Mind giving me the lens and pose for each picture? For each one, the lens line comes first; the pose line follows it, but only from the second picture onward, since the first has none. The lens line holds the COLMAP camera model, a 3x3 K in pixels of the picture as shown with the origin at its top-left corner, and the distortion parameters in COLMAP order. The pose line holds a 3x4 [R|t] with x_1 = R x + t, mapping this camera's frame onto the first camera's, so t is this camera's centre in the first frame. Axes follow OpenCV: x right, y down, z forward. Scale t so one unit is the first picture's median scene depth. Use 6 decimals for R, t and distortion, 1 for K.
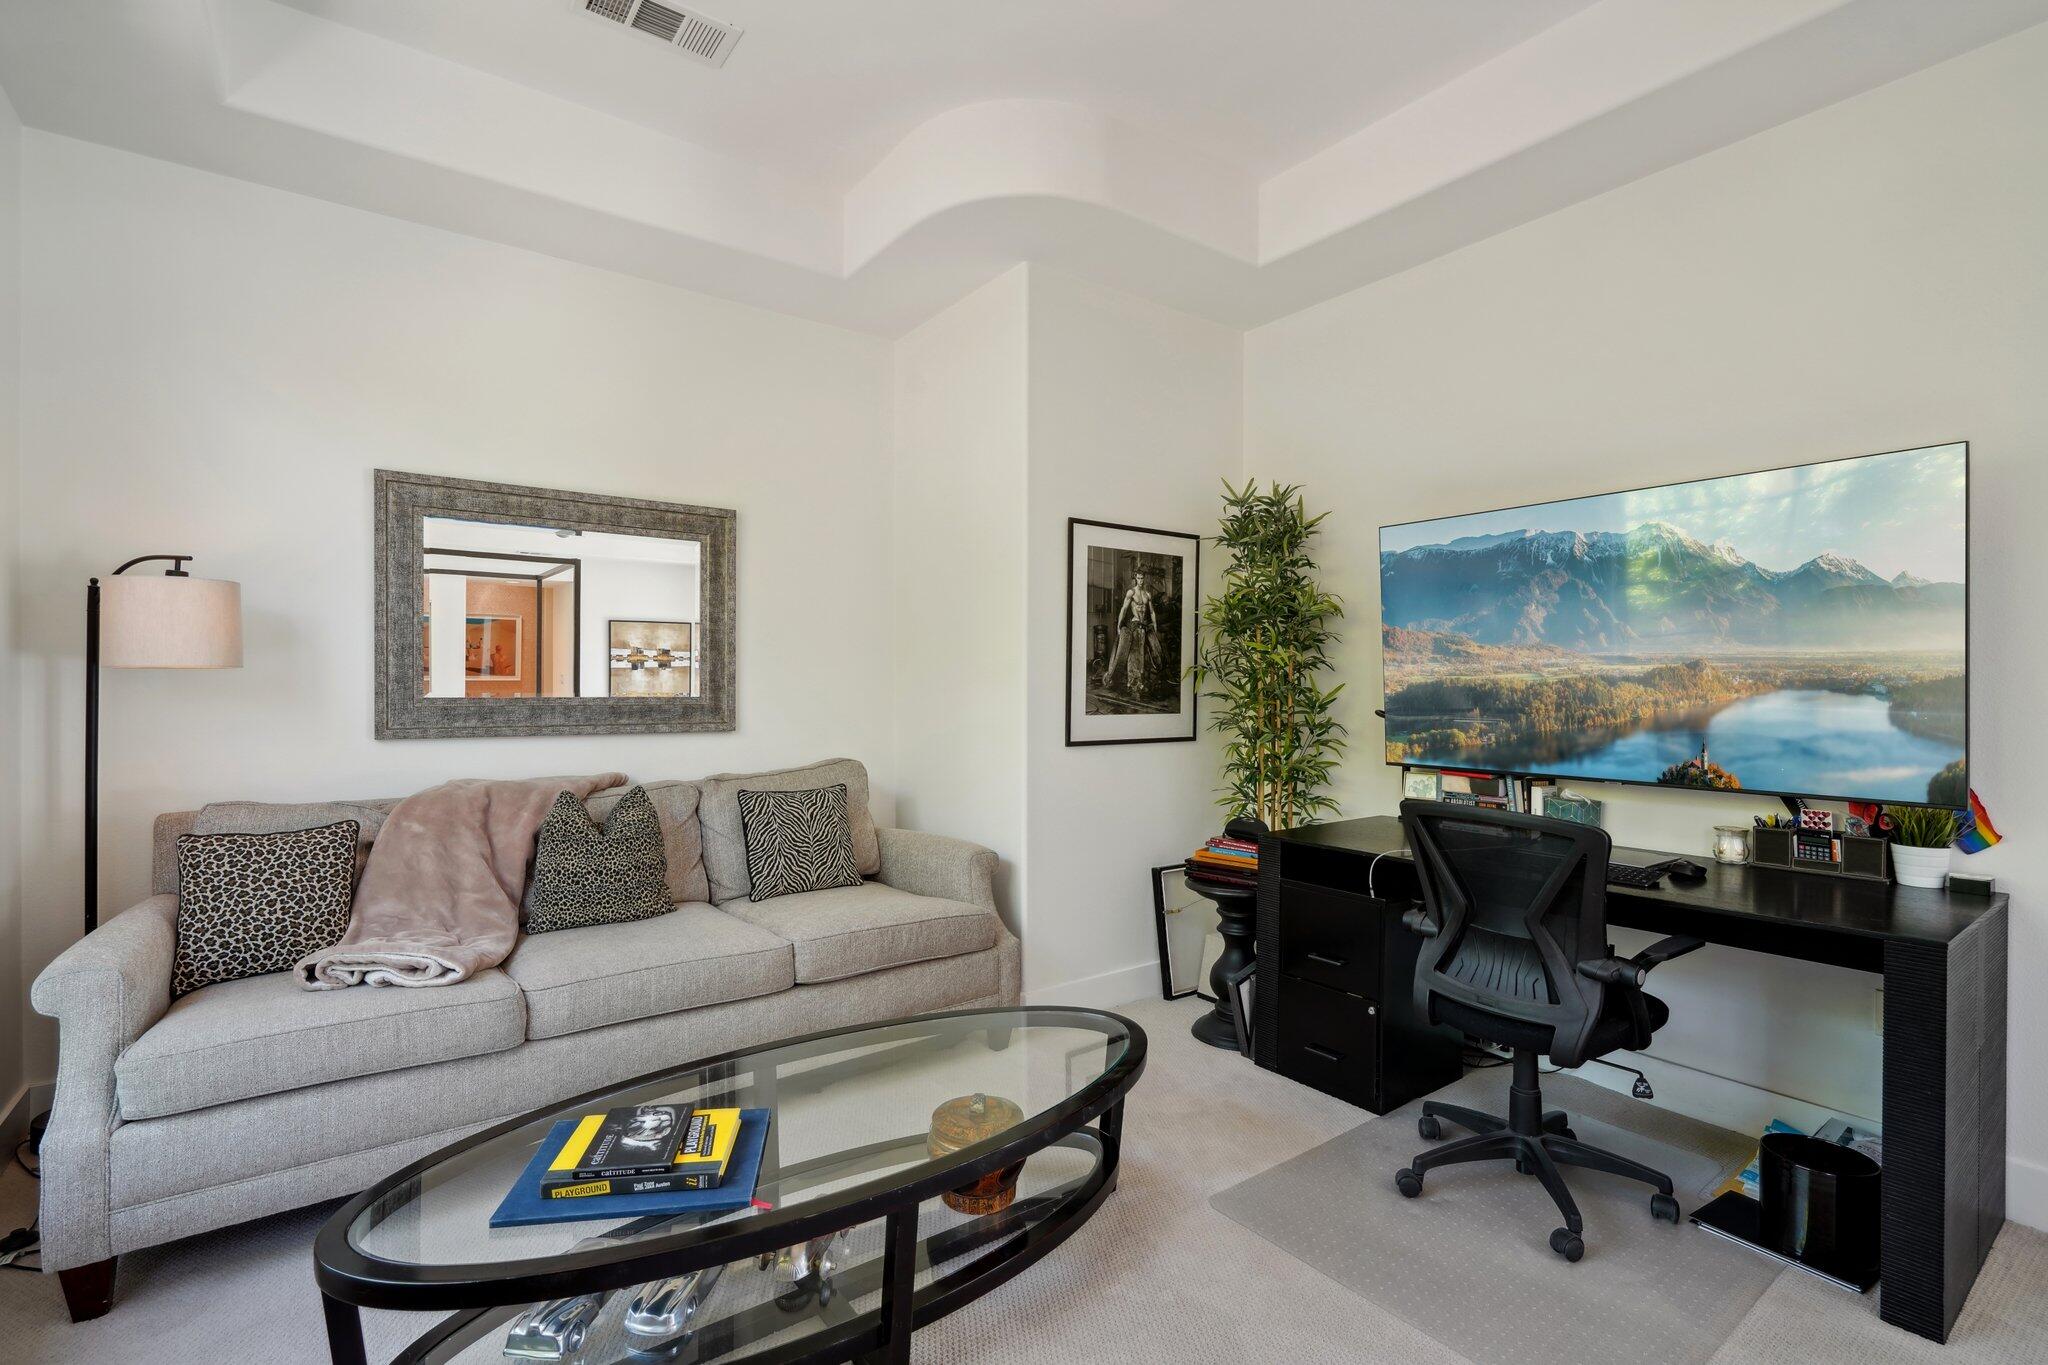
lens RADIAL K [[962.6, 0, 1024.0], [0, 962.6, 682.5], [0, 0, 1]] dist [0.000255, 0.000200]
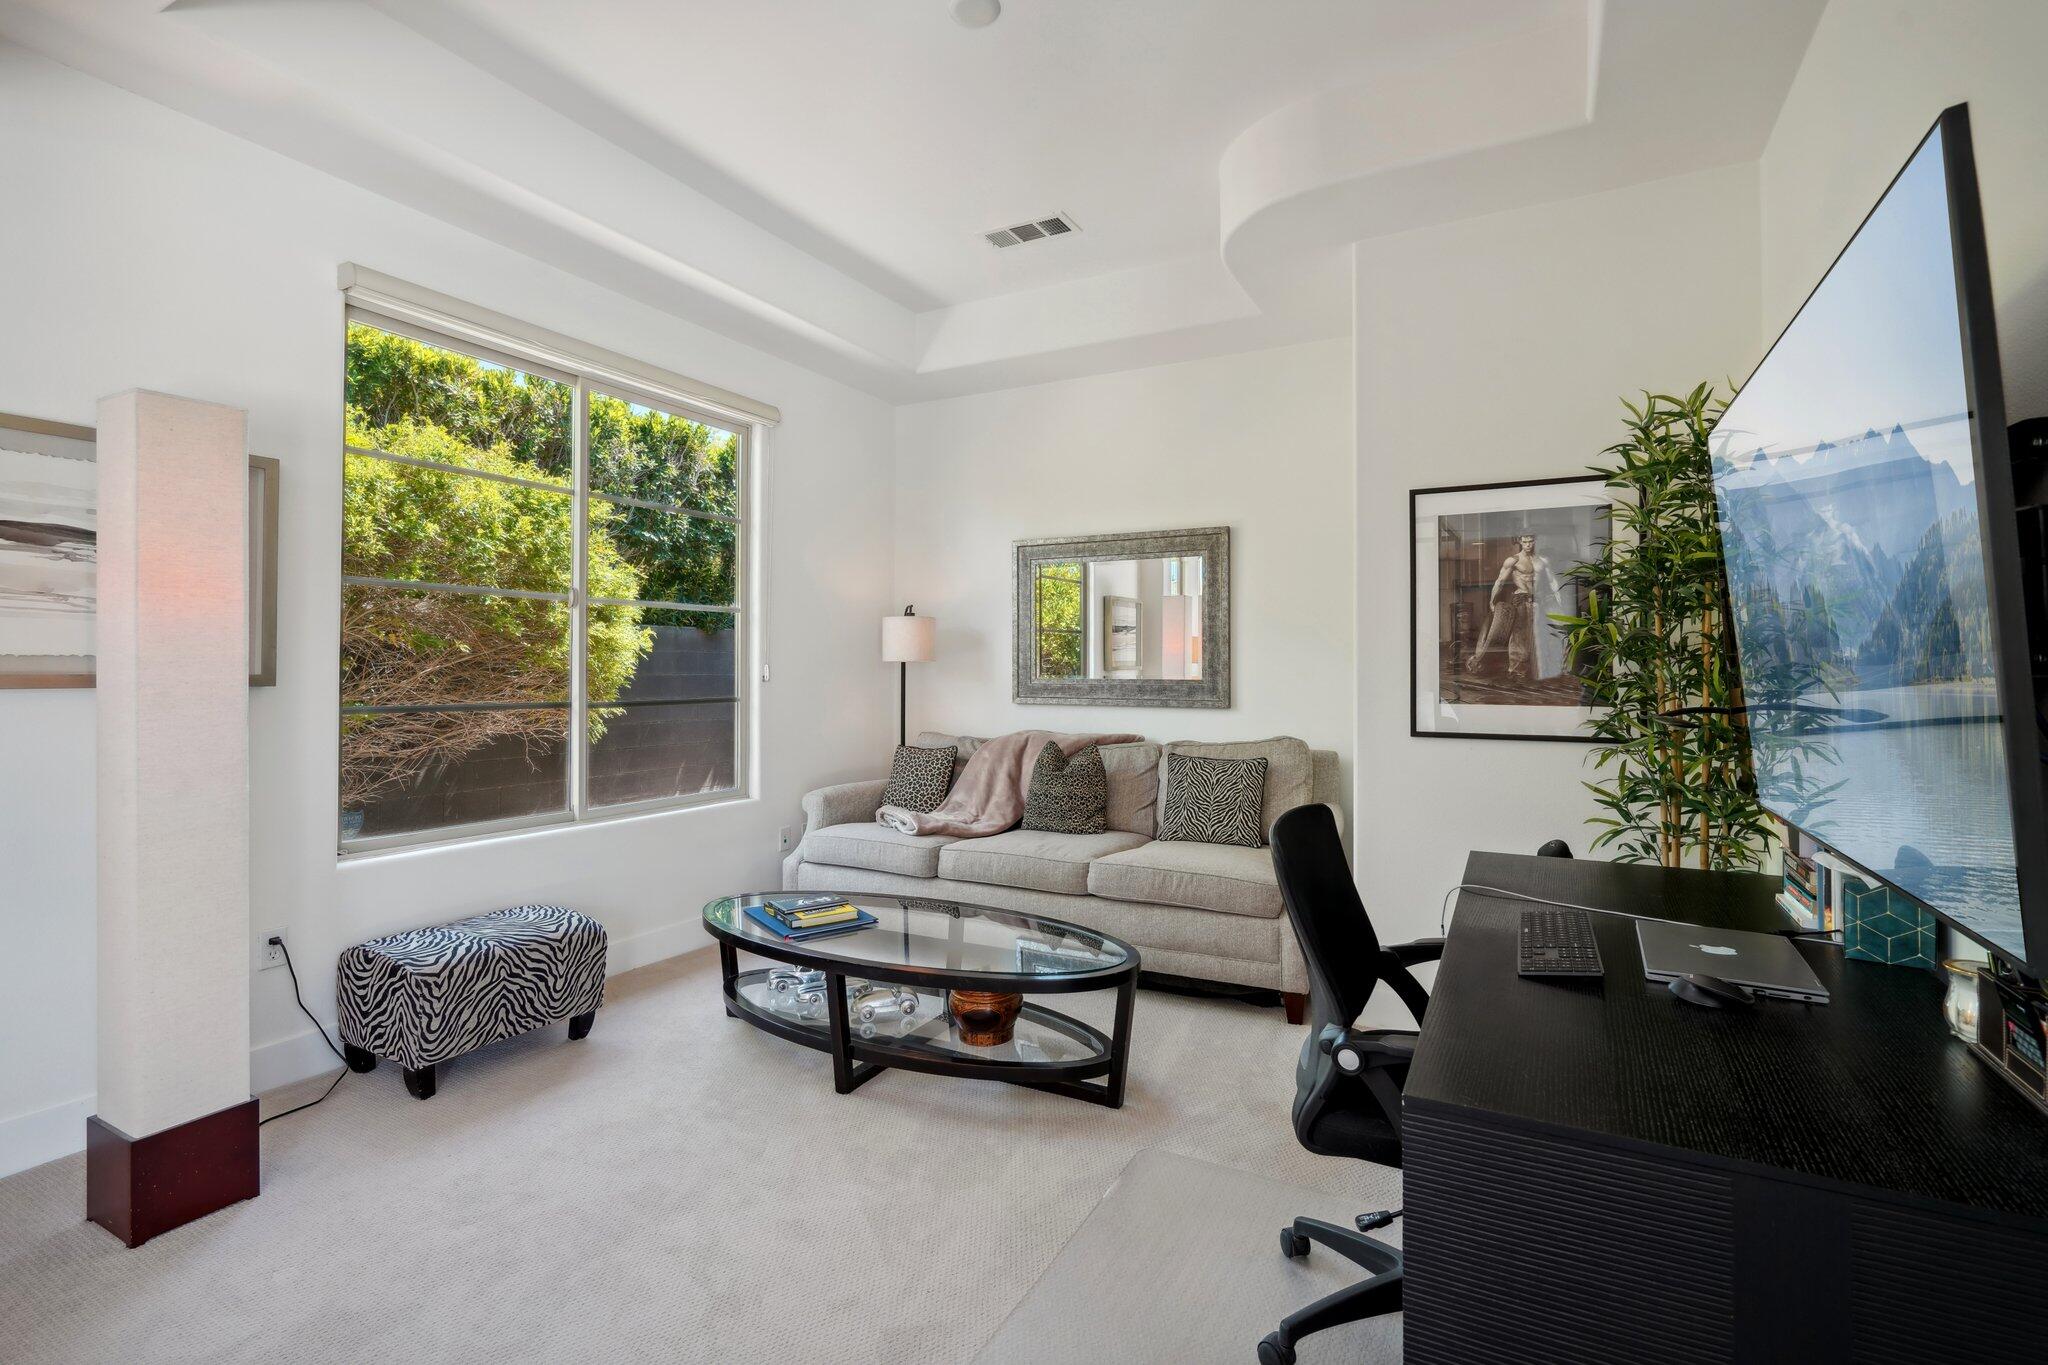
lens RADIAL K [[965.5, 0, 1023.4], [0, 965.5, 649.5], [0, 0, 1]] dist [-0.000412, 0.000018]
pose [[0.425839, -0.019666, -0.904585, 0.714476], [0.005062, 0.999800, -0.019353, -0.001078], [0.904785, 0.003662, 0.425853, 0.258282]]
